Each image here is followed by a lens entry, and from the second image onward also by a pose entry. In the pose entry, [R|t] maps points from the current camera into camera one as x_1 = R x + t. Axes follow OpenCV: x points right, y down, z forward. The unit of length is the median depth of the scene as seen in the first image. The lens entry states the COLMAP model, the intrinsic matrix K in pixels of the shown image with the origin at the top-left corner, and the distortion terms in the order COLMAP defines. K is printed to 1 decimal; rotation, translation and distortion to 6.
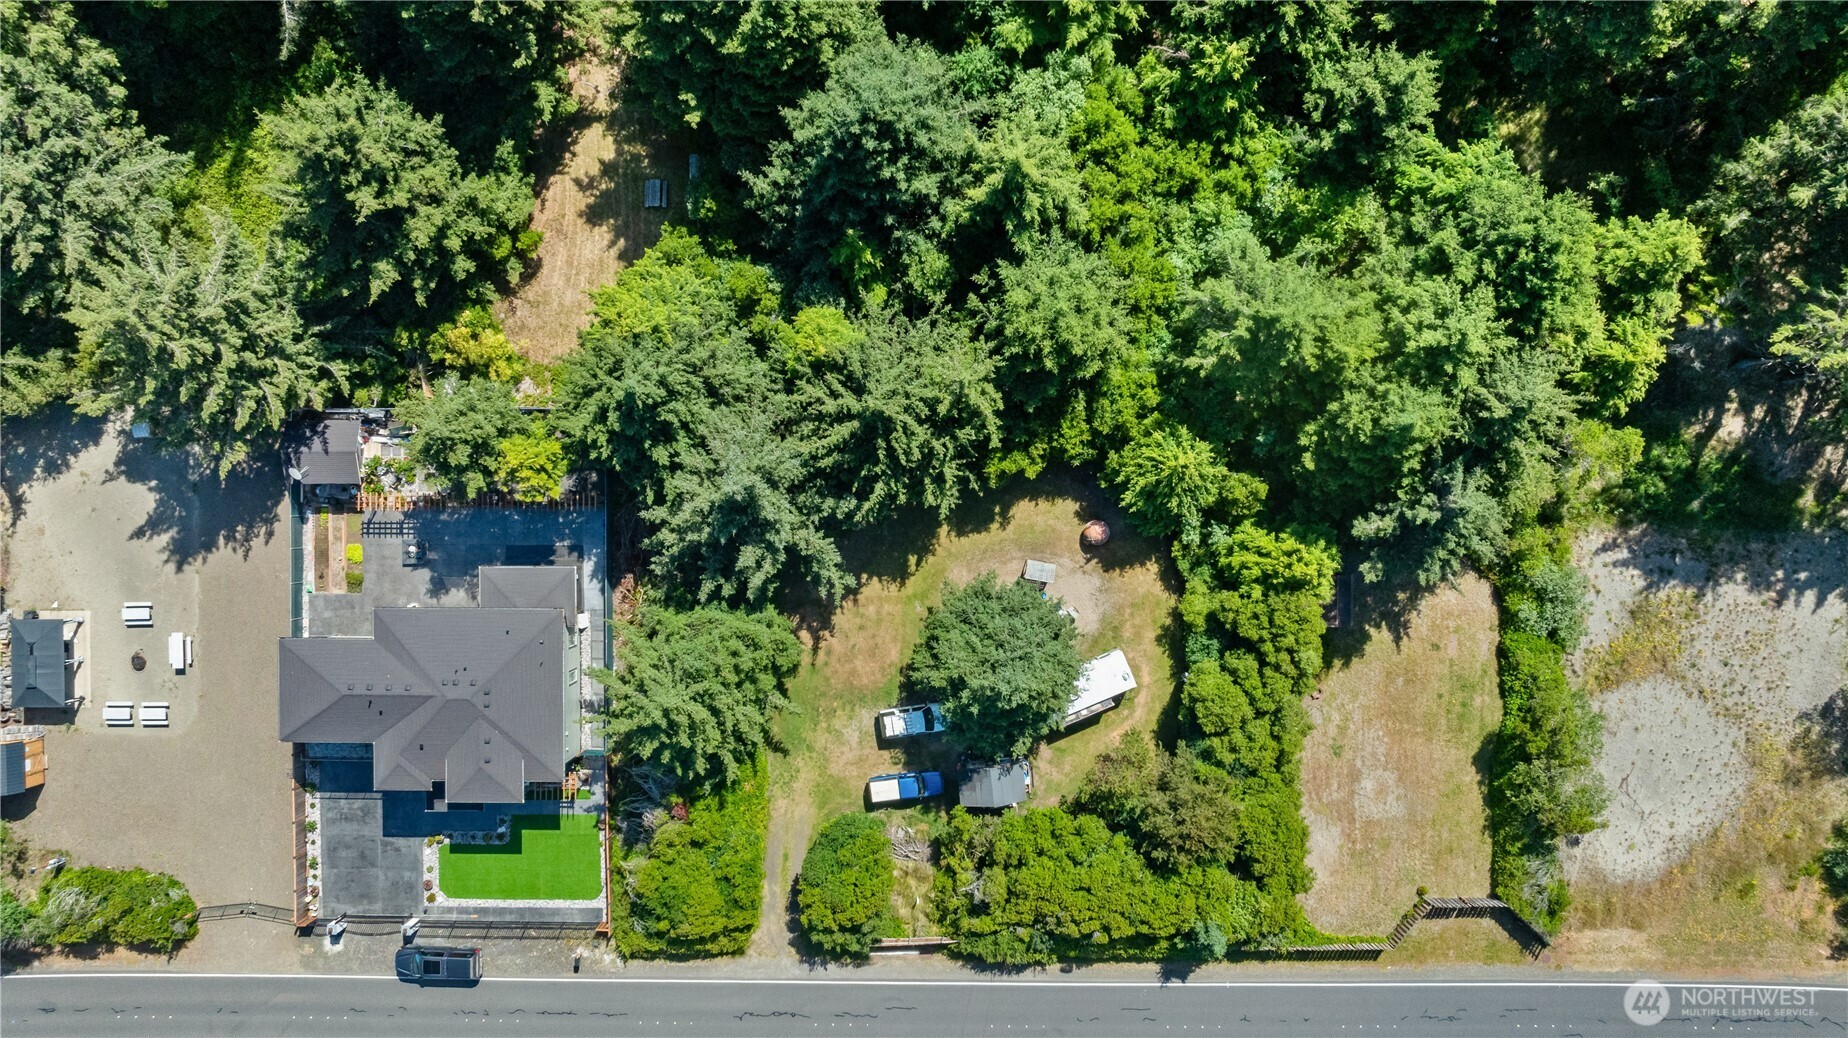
lens RADIAL K [[1297.9, 0, 924.0], [0, 1297.9, 519.0], [0, 0, 1]] dist [-0.037955, 0.062479]
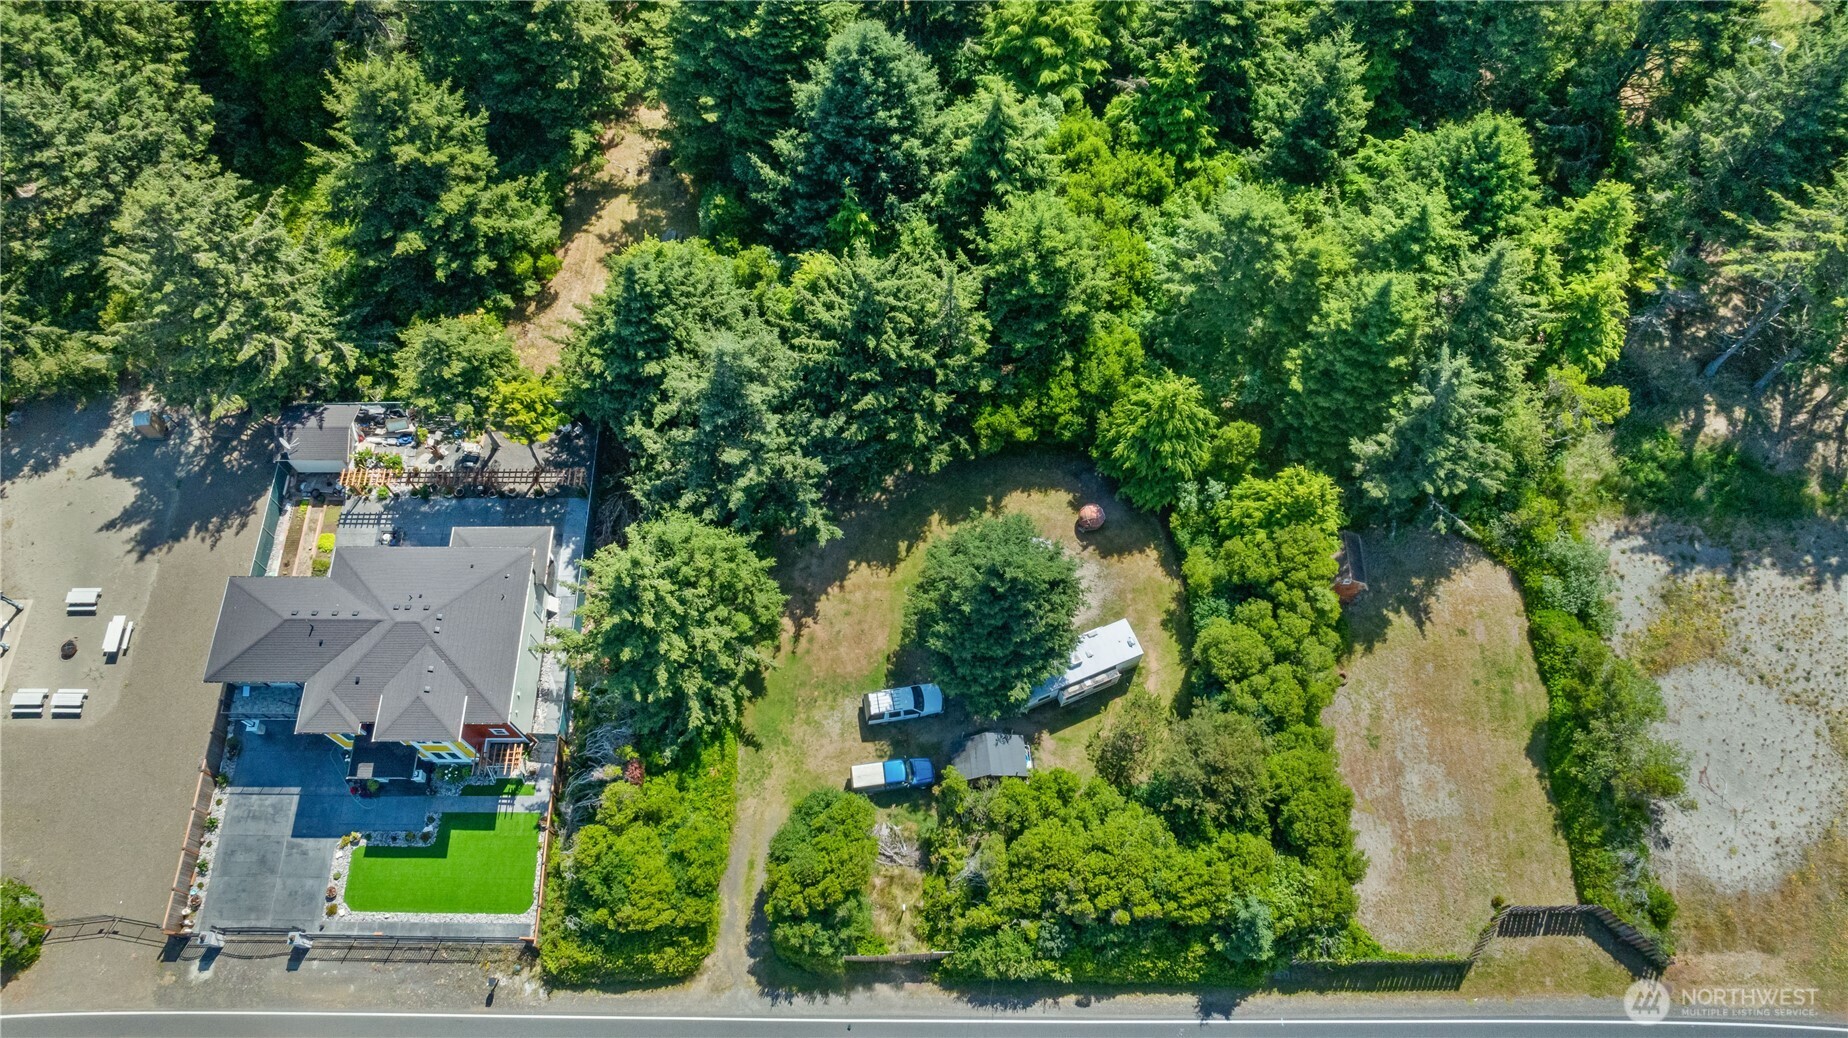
lens RADIAL K [[1274.1, 0, 924.0], [0, 1274.1, 519.0], [0, 0, 1]] dist [-0.050659, 0.081056]
pose [[0.999990, 0.002551, -0.003726, 0.010784], [-0.003920, 0.900029, -0.435812, 0.427274], [0.002242, 0.435822, 0.900030, 0.141290]]
